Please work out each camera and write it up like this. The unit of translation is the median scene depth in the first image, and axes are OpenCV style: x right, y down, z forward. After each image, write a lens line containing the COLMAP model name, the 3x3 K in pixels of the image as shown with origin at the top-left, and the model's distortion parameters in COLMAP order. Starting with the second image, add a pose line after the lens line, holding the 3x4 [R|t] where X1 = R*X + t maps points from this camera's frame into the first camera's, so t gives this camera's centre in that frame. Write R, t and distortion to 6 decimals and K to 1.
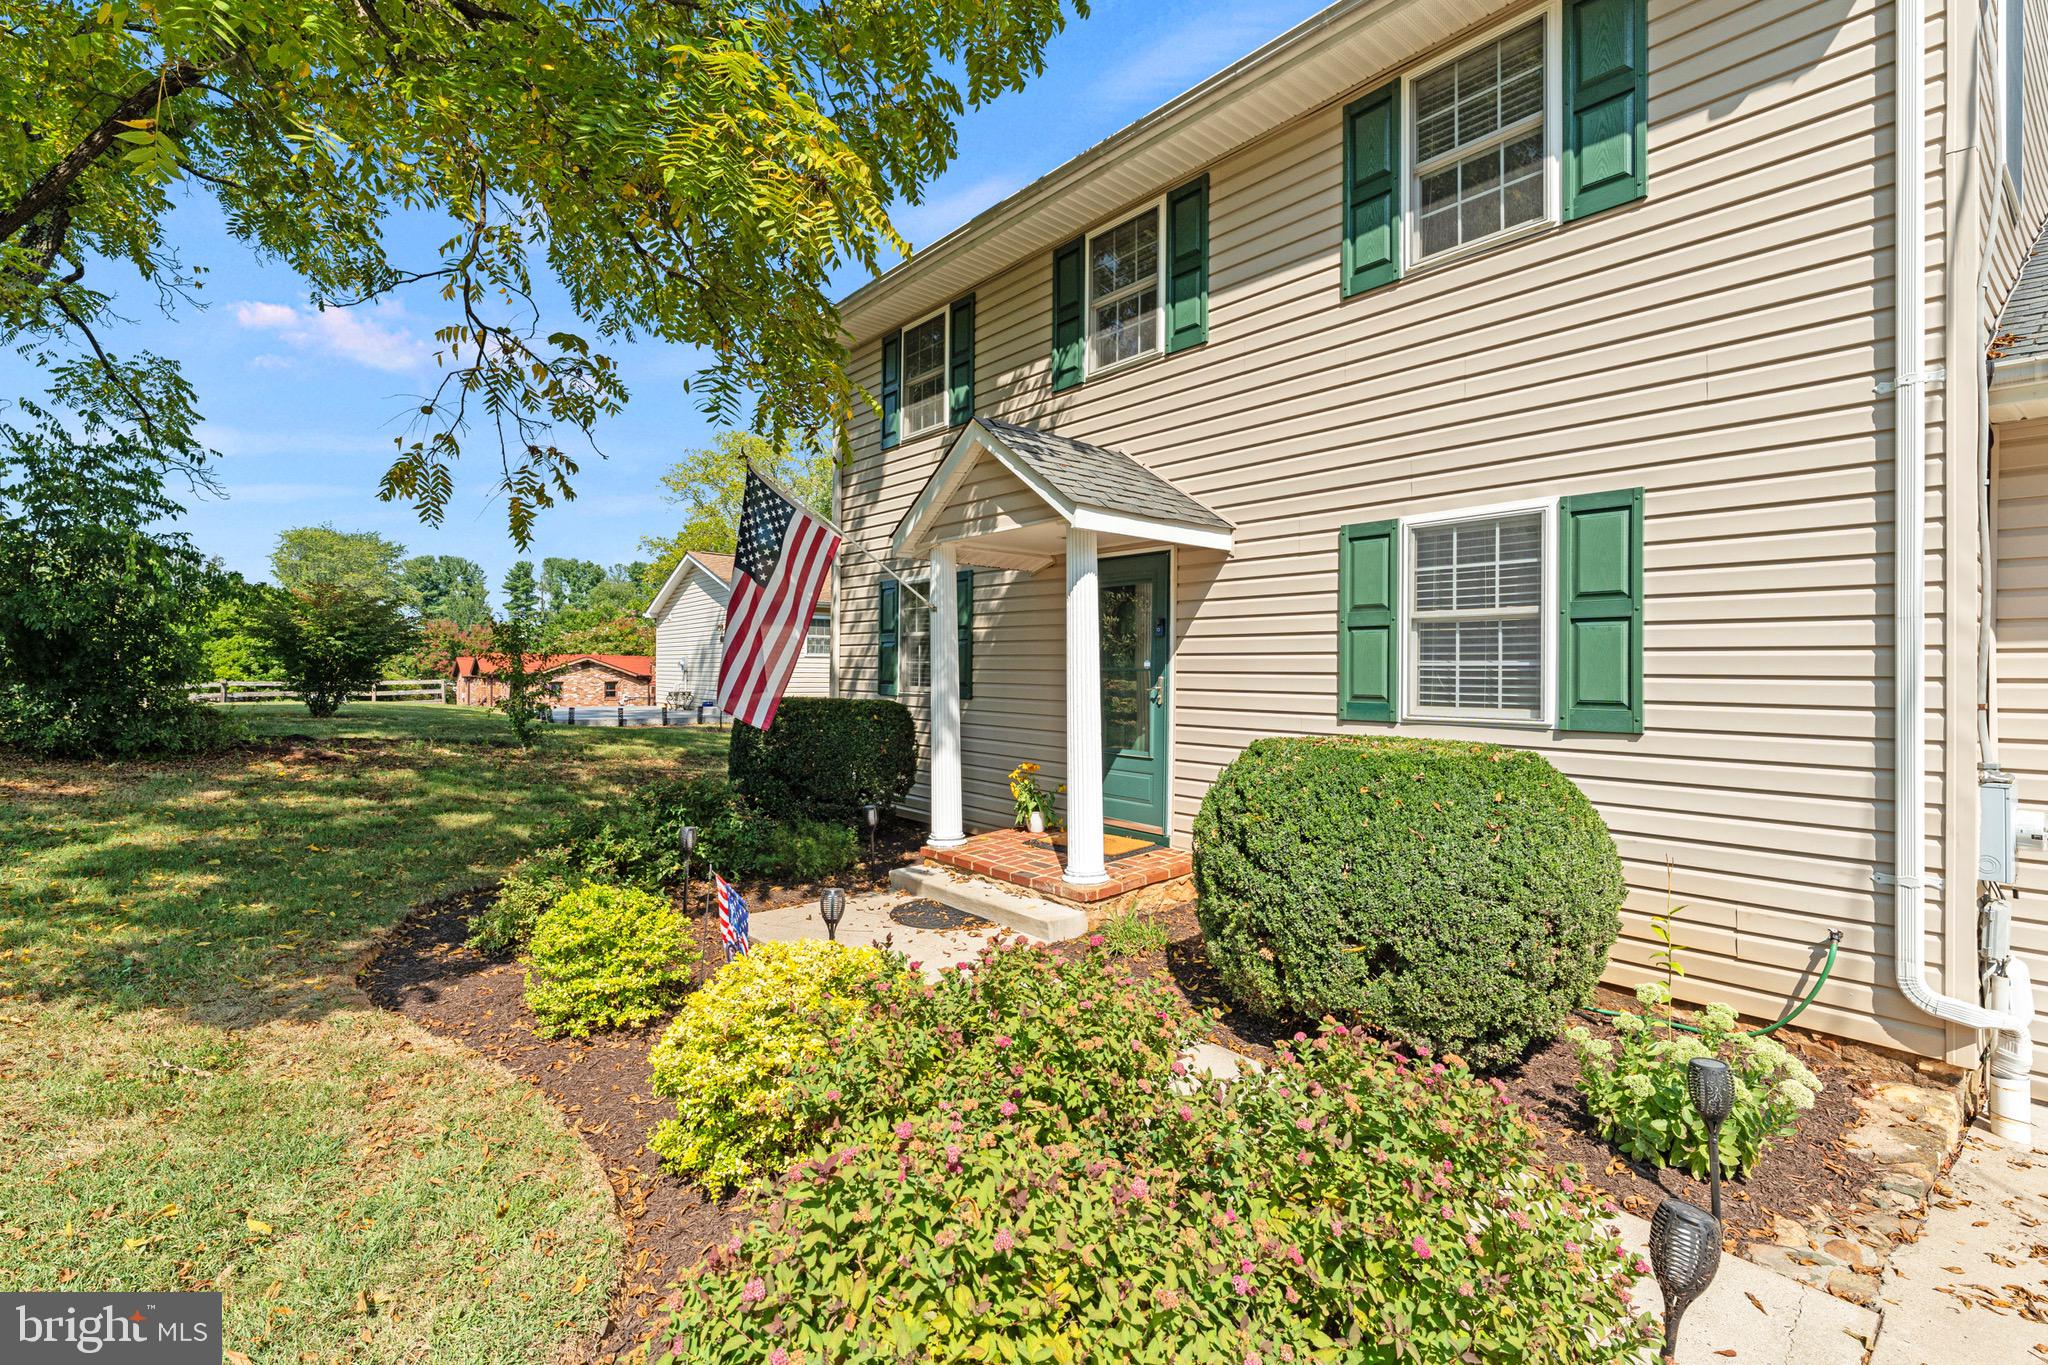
lens RADIAL K [[941.6, 0, 1030.9], [0, 941.6, 658.8], [0, 0, 1]] dist [-0.000236, -0.000535]
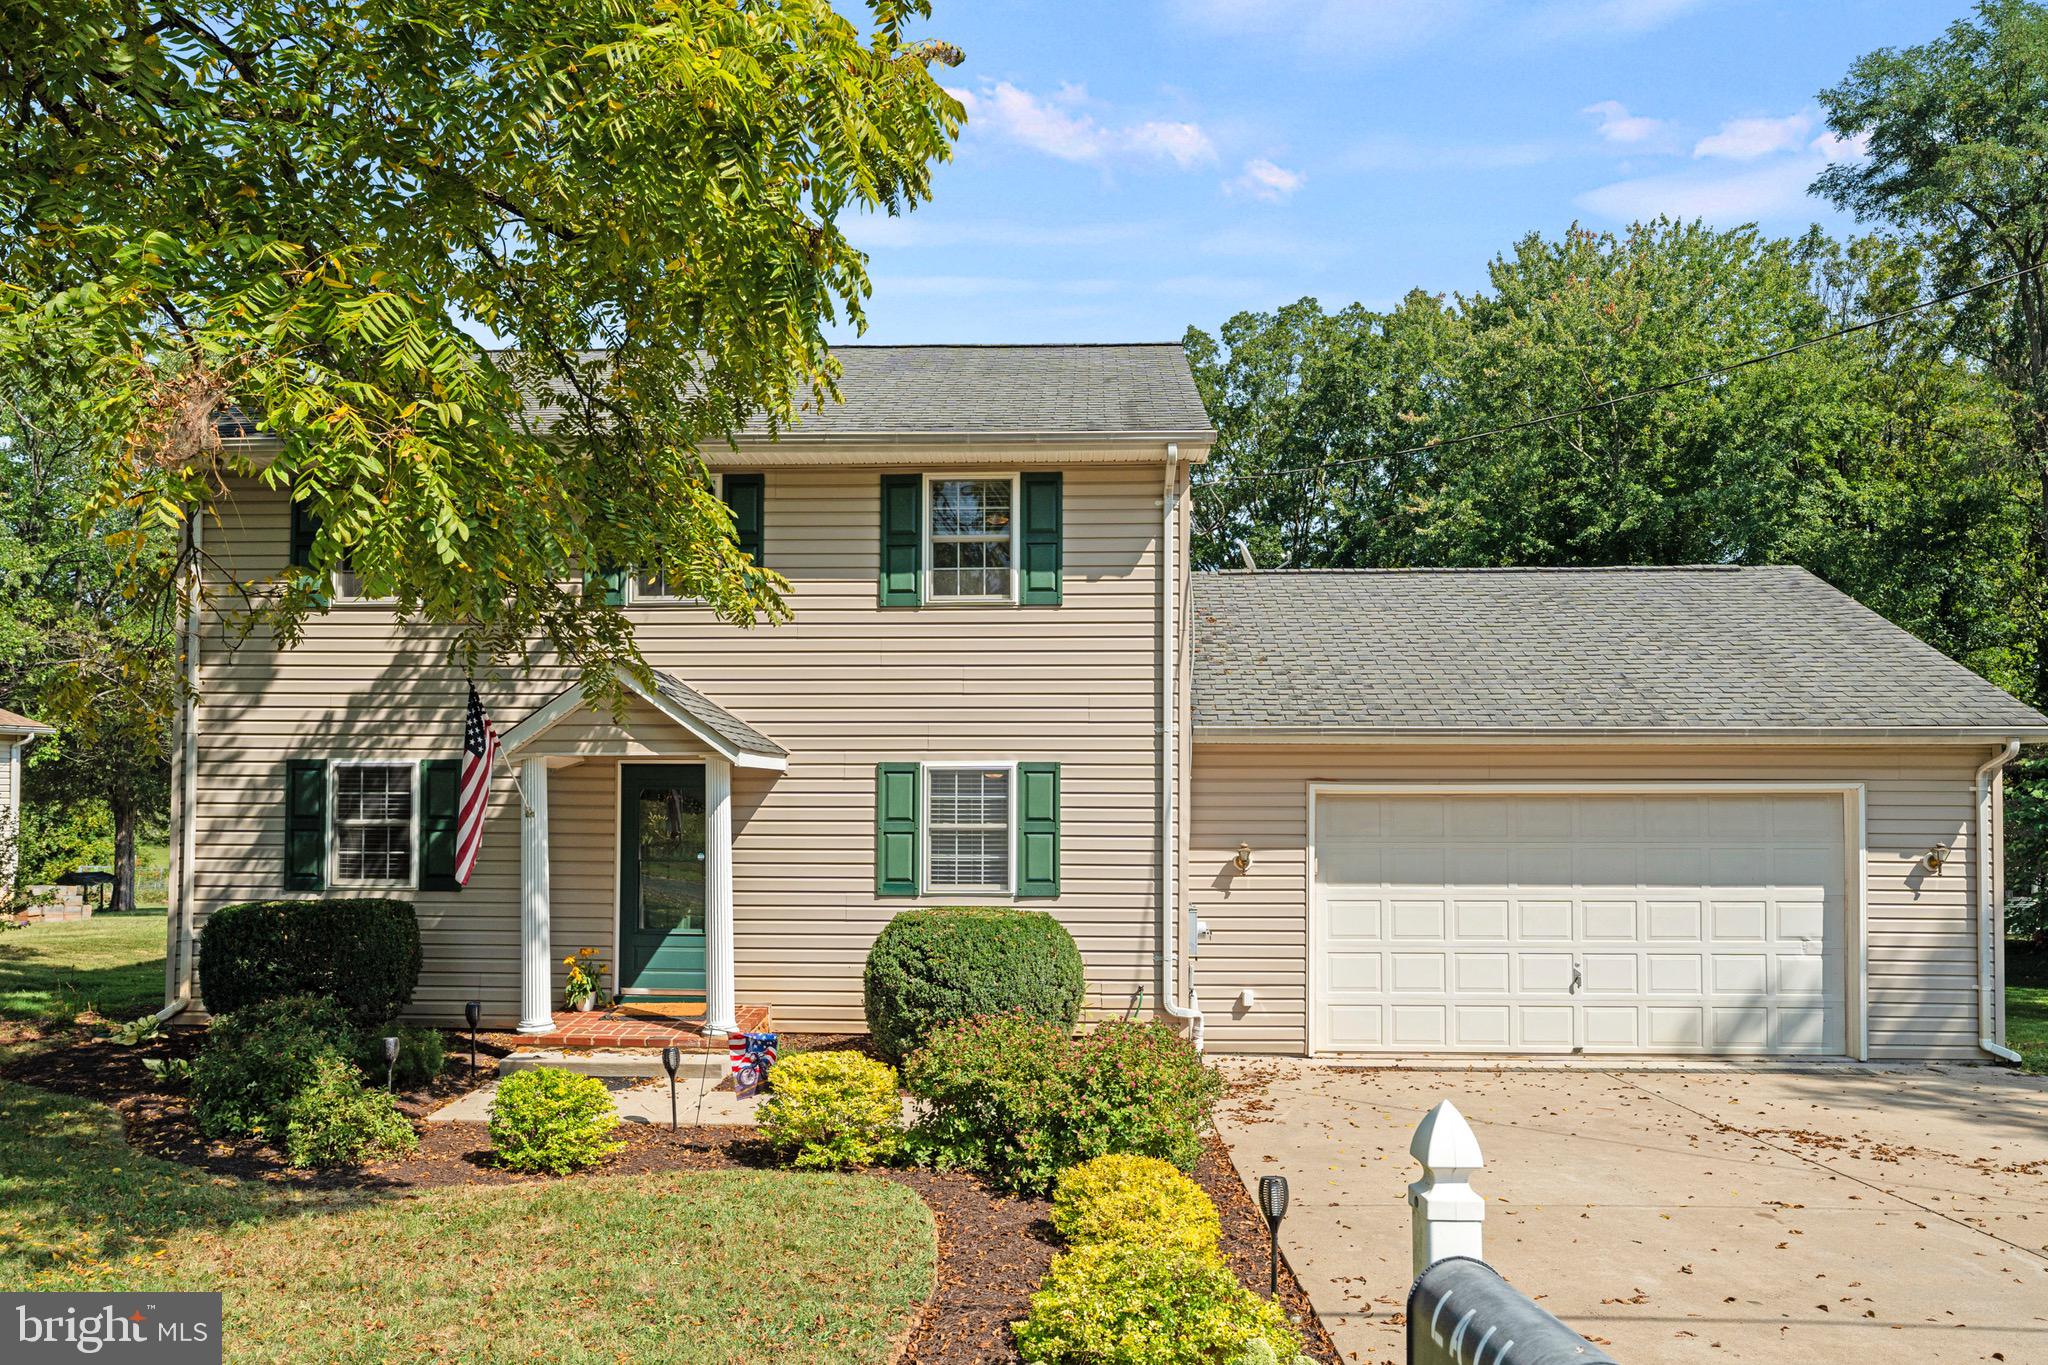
lens RADIAL K [[1307.5, 0, 1025.2], [0, 1307.5, 750.1], [0, 0, 1]] dist [0.003053, -0.003724]
pose [[0.679527, 0.015589, 0.733485, -1.060623], [-0.004919, 0.999849, -0.016693, -0.134905], [-0.733634, 0.007735, 0.679501, -0.574440]]
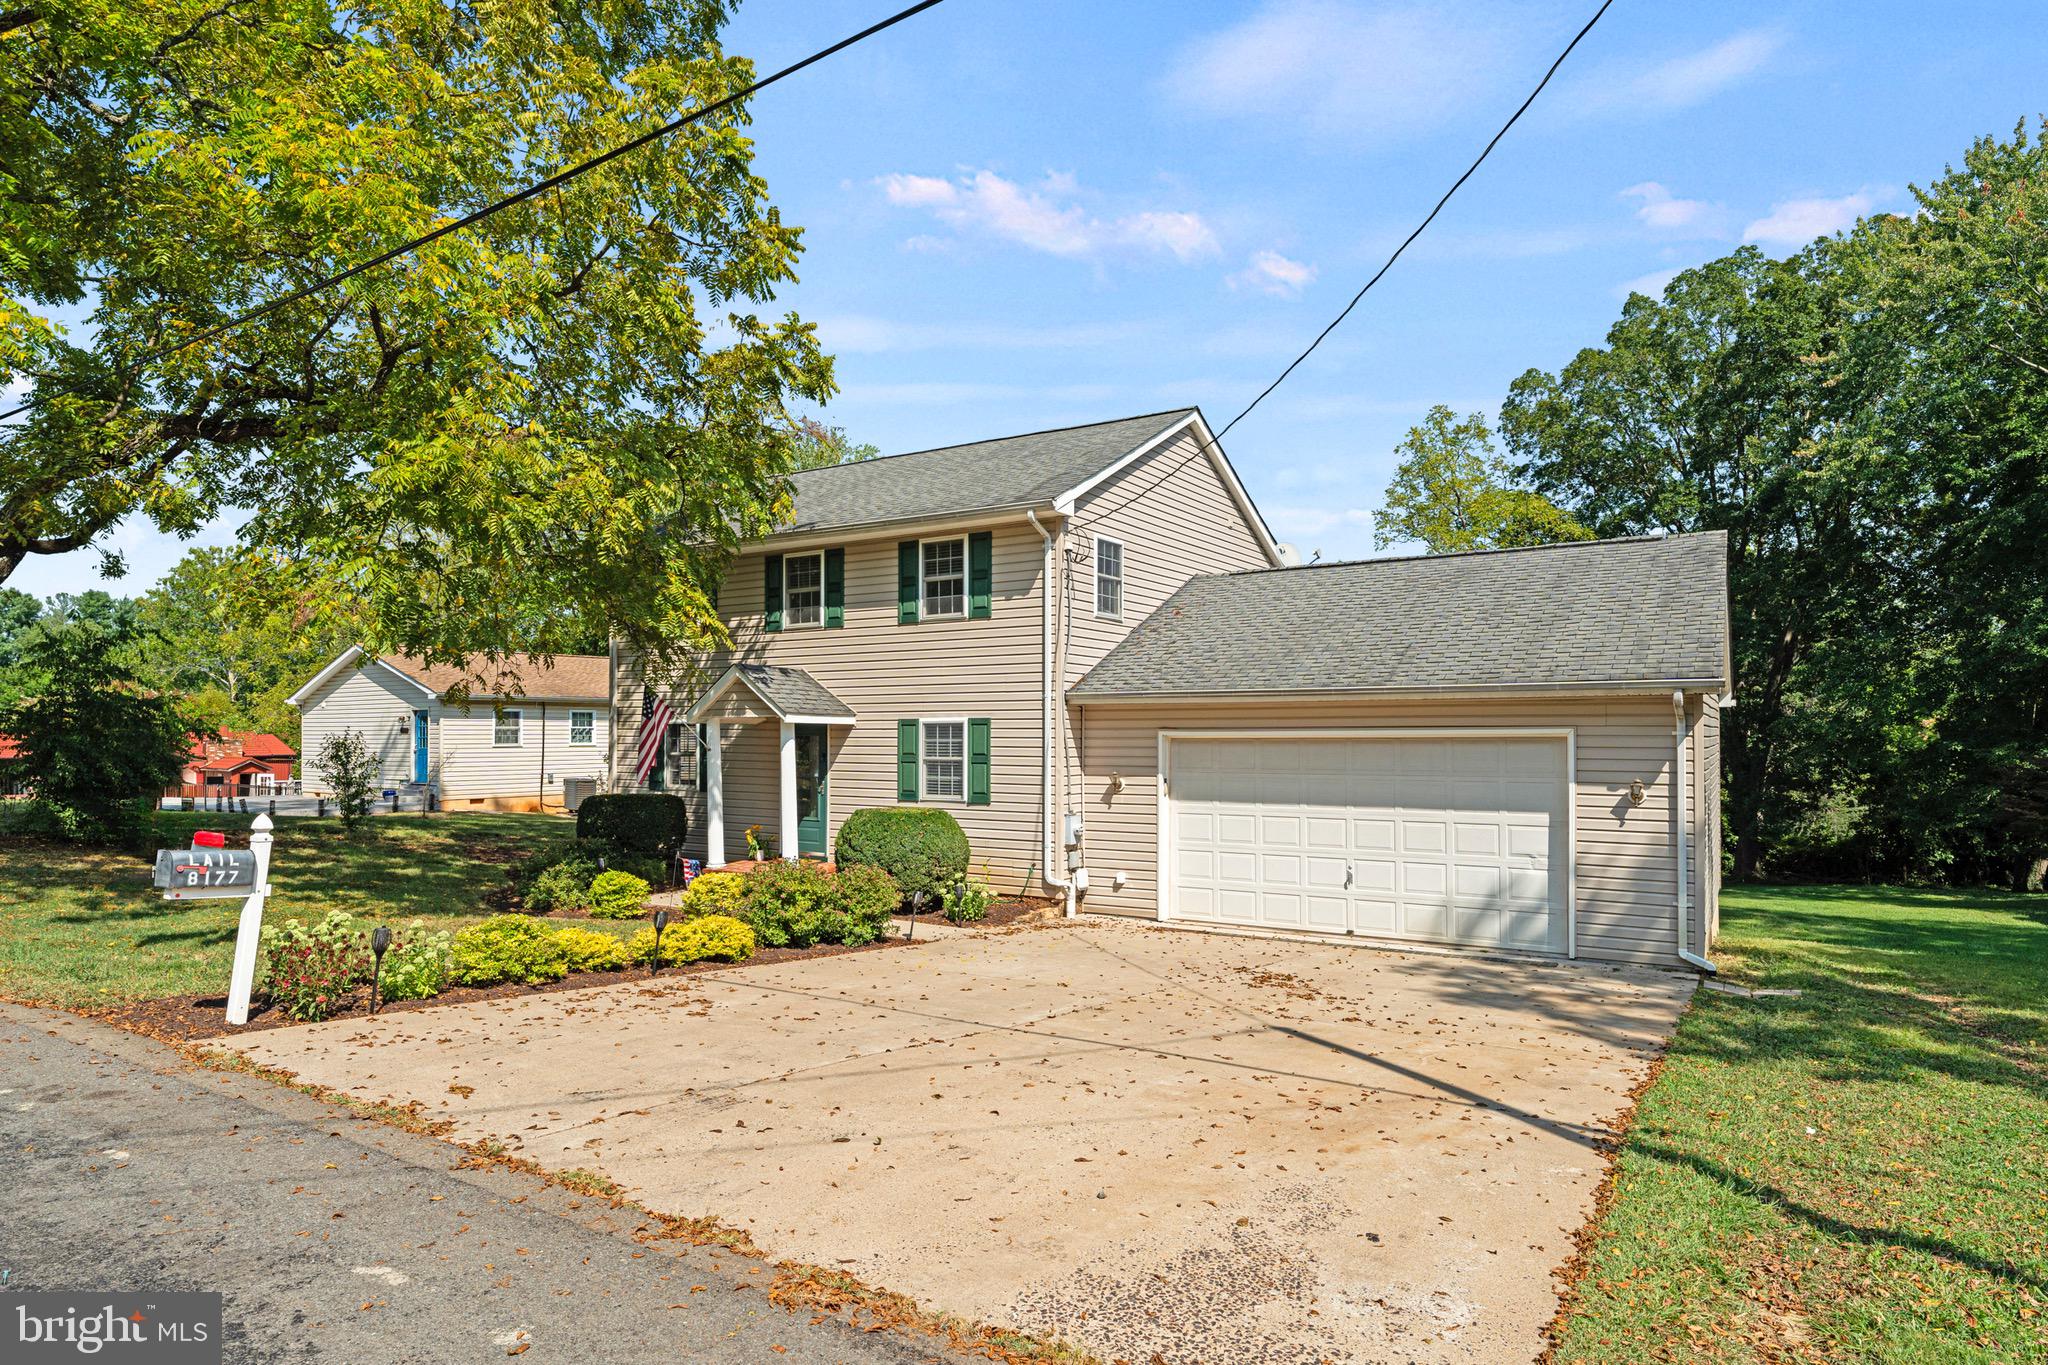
lens RADIAL K [[1117.4, 0, 1026.4], [0, 1117.4, 718.4], [0, 0, 1]] dist [-0.005624, -0.000872]
pose [[0.951284, -0.004705, 0.308281, -0.248558], [0.005129, 0.999987, -0.000567, -0.147629], [-0.308274, 0.002121, 0.951295, -1.899235]]
